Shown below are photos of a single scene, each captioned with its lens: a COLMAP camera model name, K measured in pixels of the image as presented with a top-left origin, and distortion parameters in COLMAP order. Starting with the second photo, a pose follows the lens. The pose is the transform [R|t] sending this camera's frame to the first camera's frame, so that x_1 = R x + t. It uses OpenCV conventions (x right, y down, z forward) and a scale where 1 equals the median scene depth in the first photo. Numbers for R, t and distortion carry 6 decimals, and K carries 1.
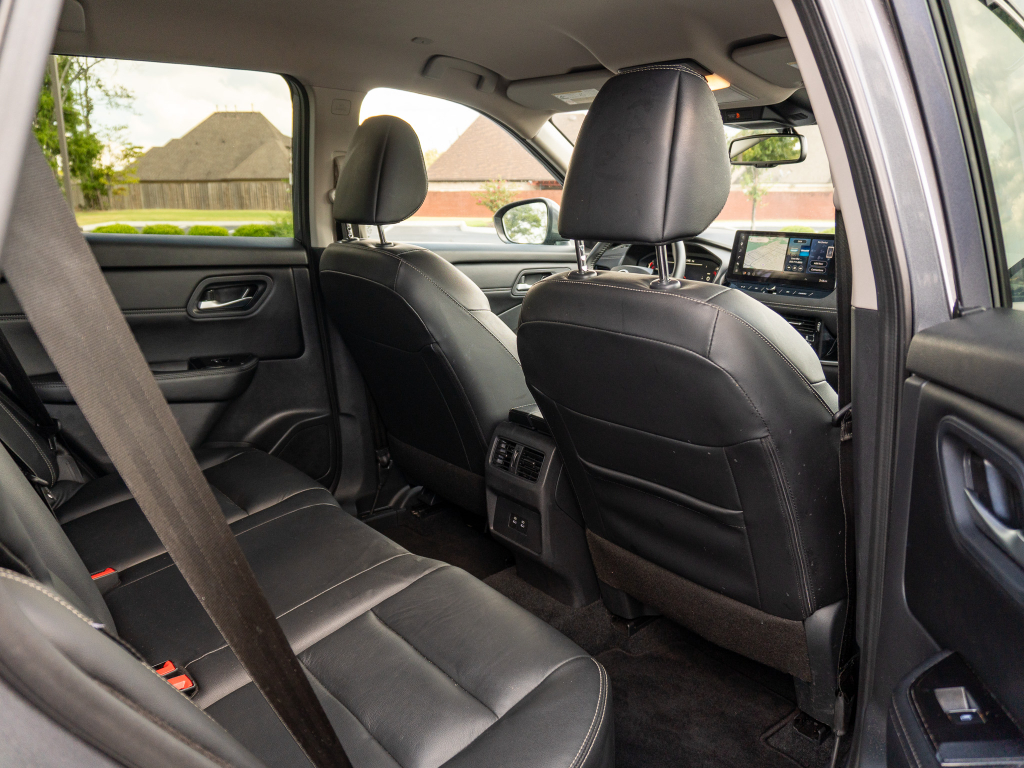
lens RADIAL K [[757.2, 0, 513.4], [0, 757.2, 383.8], [0, 0, 1]] dist [-0.036477, 0.016222]
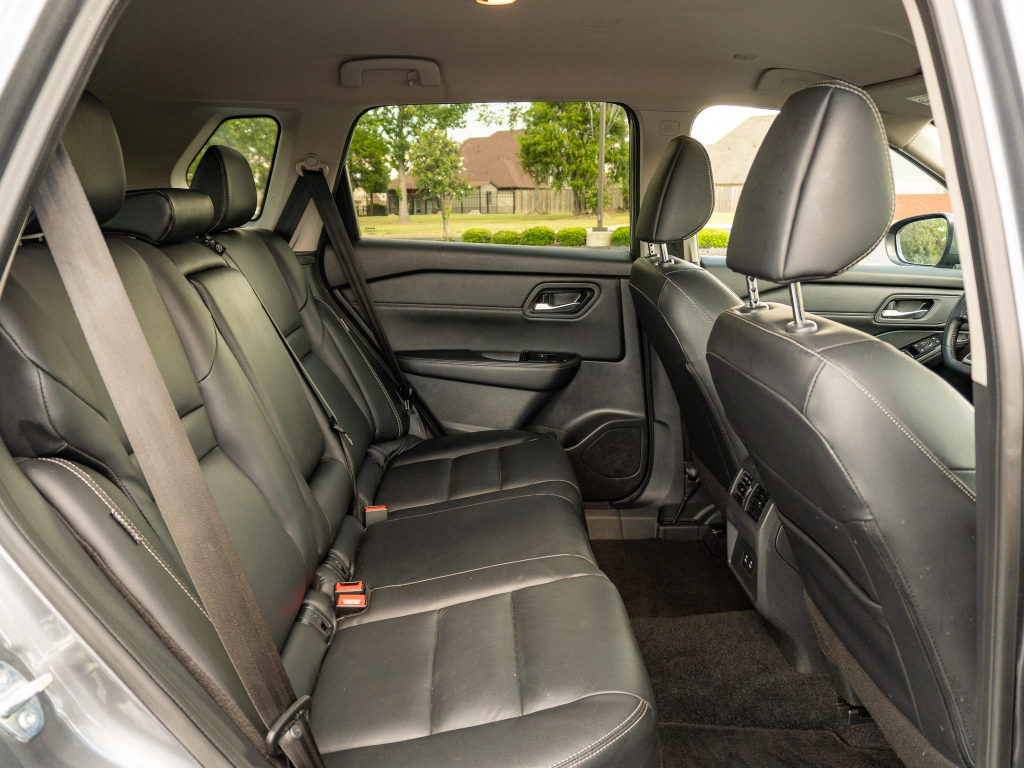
lens RADIAL K [[757.2, 0, 522.0], [0, 757.2, 381.8], [0, 0, 1]] dist [-0.036477, 0.016222]
pose [[0.800043, 0.133420, -0.584919, 0.219237], [-0.136836, 0.989841, 0.038620, -0.026991], [0.584129, 0.049140, 0.810172, 0.044680]]
